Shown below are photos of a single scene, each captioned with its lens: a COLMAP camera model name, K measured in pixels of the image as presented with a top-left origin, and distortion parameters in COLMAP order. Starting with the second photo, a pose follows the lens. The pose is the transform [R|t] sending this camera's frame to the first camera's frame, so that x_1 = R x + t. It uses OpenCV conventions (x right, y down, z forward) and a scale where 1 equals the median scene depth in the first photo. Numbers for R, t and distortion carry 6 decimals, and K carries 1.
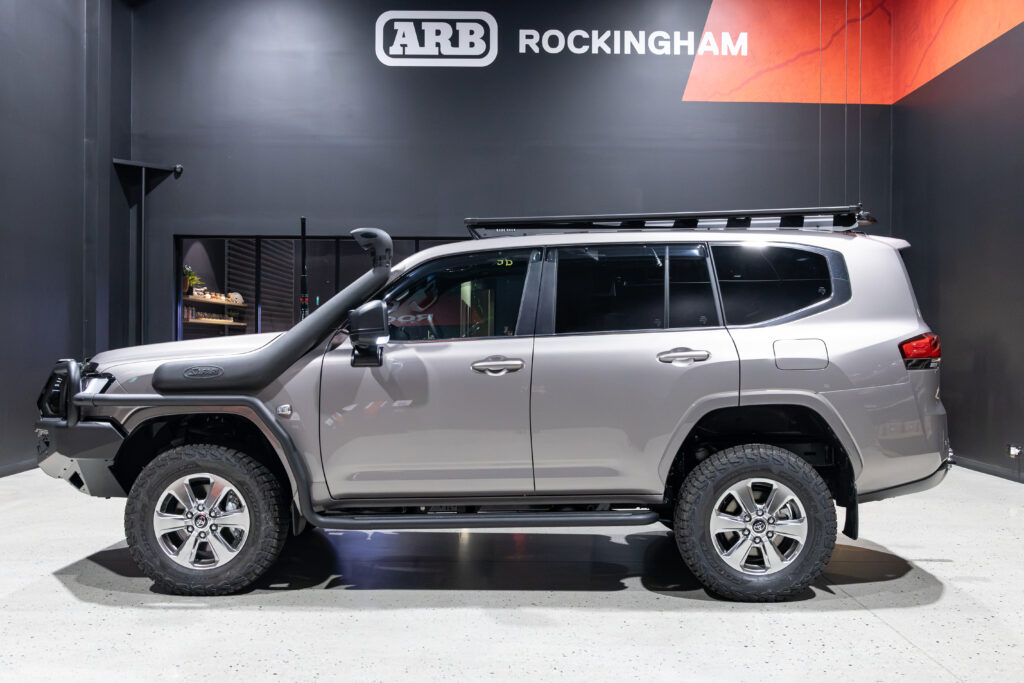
lens RADIAL K [[939.8, 0, 512.0], [0, 939.8, 341.5], [0, 0, 1]] dist [-0.005524, -0.010596]
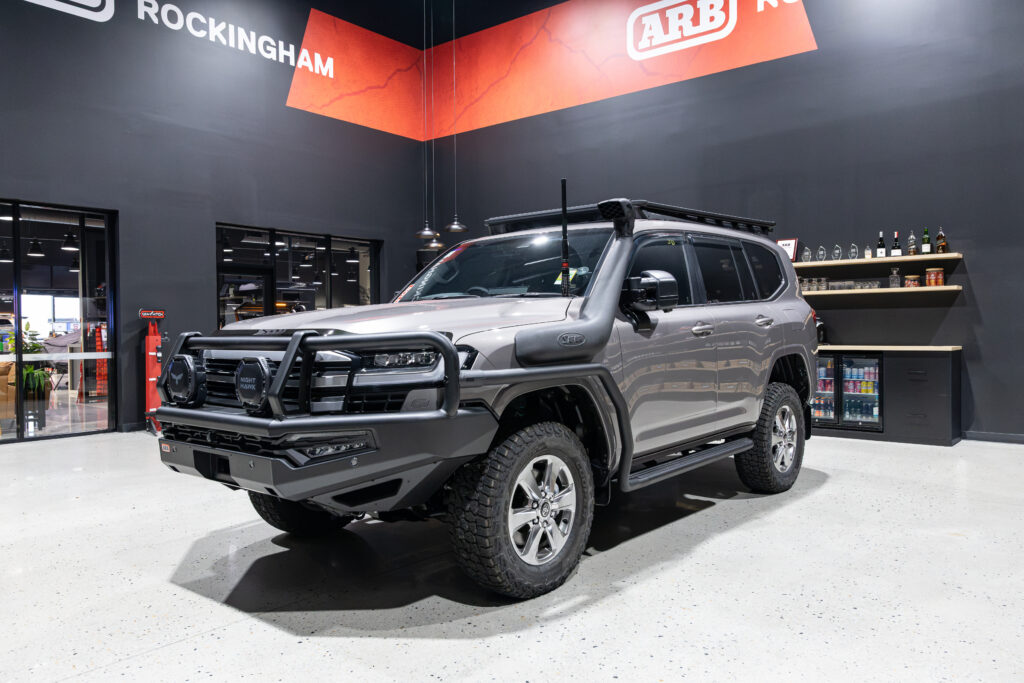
lens RADIAL K [[758.9, 0, 512.0], [0, 758.9, 341.5], [0, 0, 1]] dist [-0.010184, 0.000446]
pose [[0.646625, -0.022994, 0.762462, -0.338072], [0.009005, 0.999706, 0.022513, 0.006349], [-0.762755, -0.007691, 0.646642, 0.212754]]
